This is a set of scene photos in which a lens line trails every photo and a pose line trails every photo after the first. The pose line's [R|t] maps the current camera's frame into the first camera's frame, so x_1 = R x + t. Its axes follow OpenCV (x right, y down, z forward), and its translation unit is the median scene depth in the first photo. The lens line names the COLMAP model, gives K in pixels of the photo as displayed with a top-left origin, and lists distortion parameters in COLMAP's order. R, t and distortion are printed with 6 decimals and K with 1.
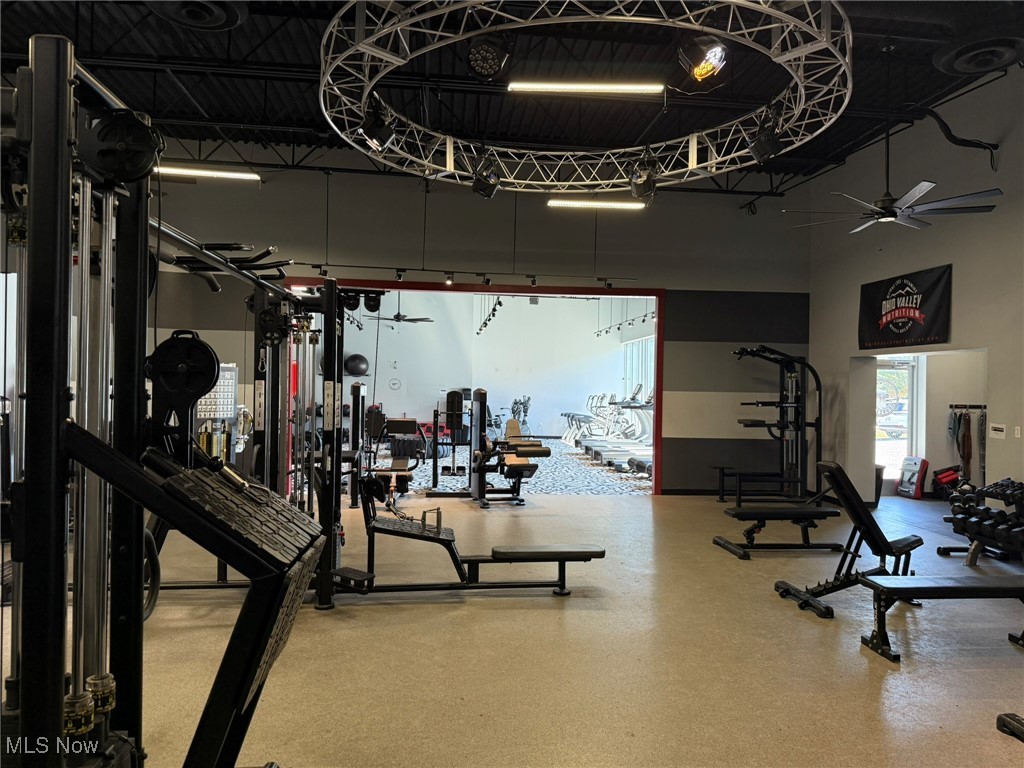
lens RADIAL K [[713.1, 0, 512.0], [0, 713.1, 384.0], [0, 0, 1]] dist [0.119693, -0.217348]
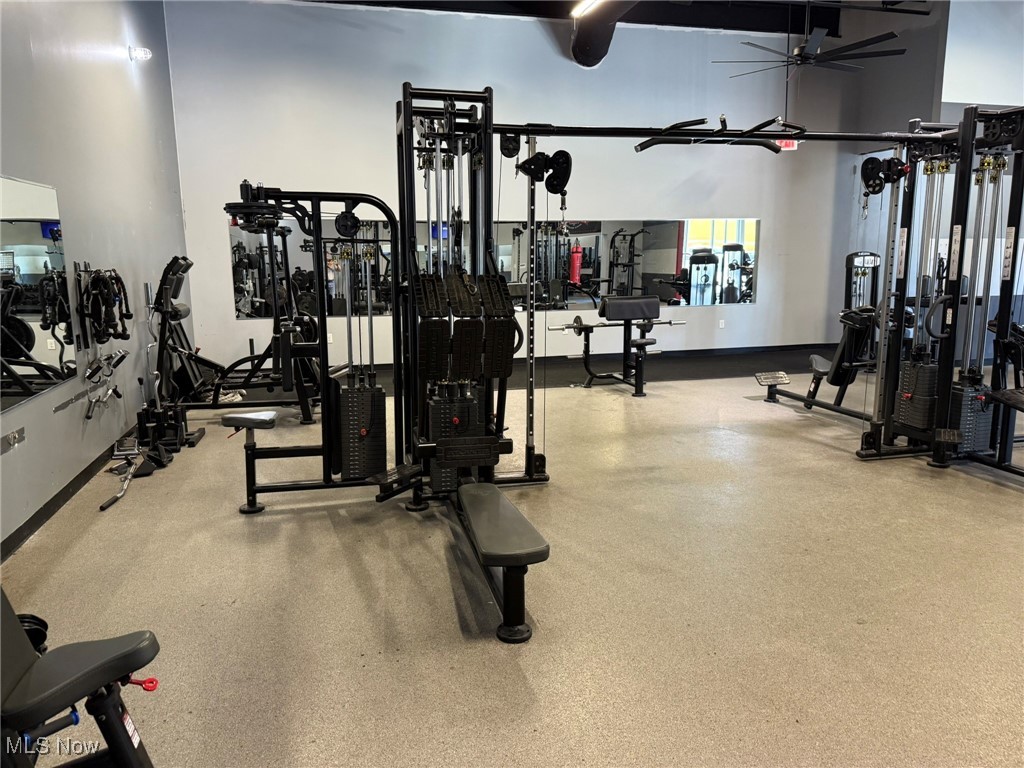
lens RADIAL K [[713.1, 0, 512.0], [0, 713.1, 384.0], [0, 0, 1]] dist [0.119693, -0.217348]
pose [[0.138129, 0.154585, -0.978276, 0.474544], [0.013809, 0.987348, 0.157968, 0.033051], [0.990318, -0.035329, 0.134247, 0.253108]]
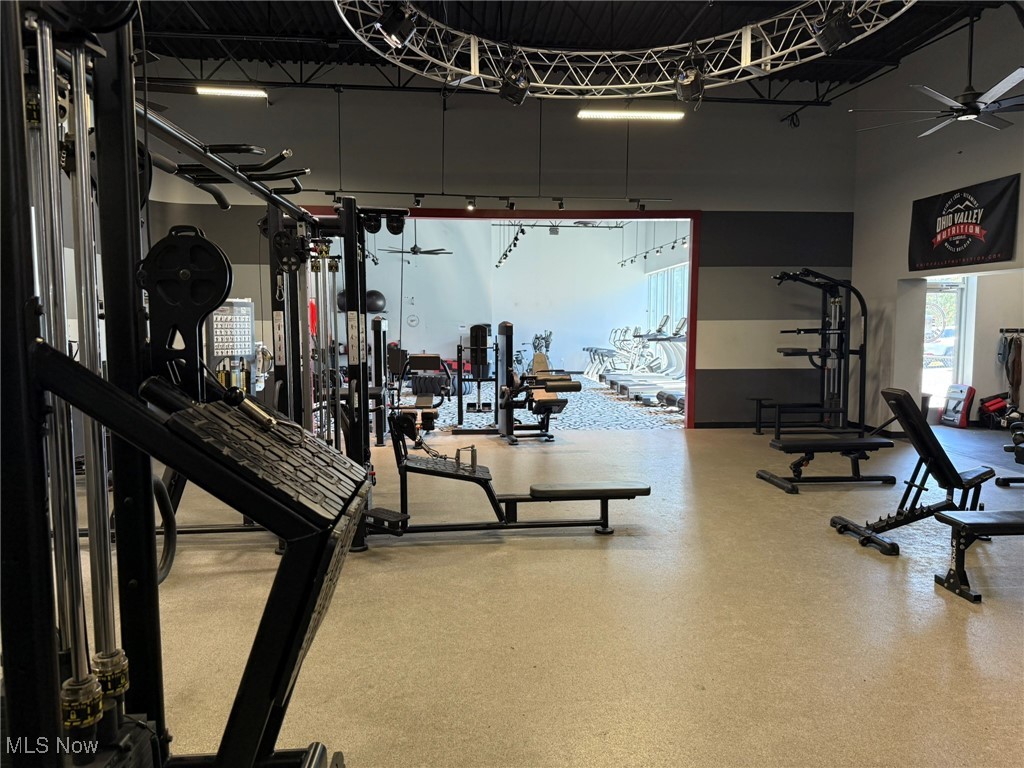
lens RADIAL K [[713.1, 0, 512.0], [0, 713.1, 384.0], [0, 0, 1]] dist [0.119693, -0.217348]
pose [[0.999625, -0.016581, -0.021807, -0.025091], [0.018433, 0.995982, 0.087634, 0.009500], [0.020266, -0.088003, 0.995914, 0.062273]]
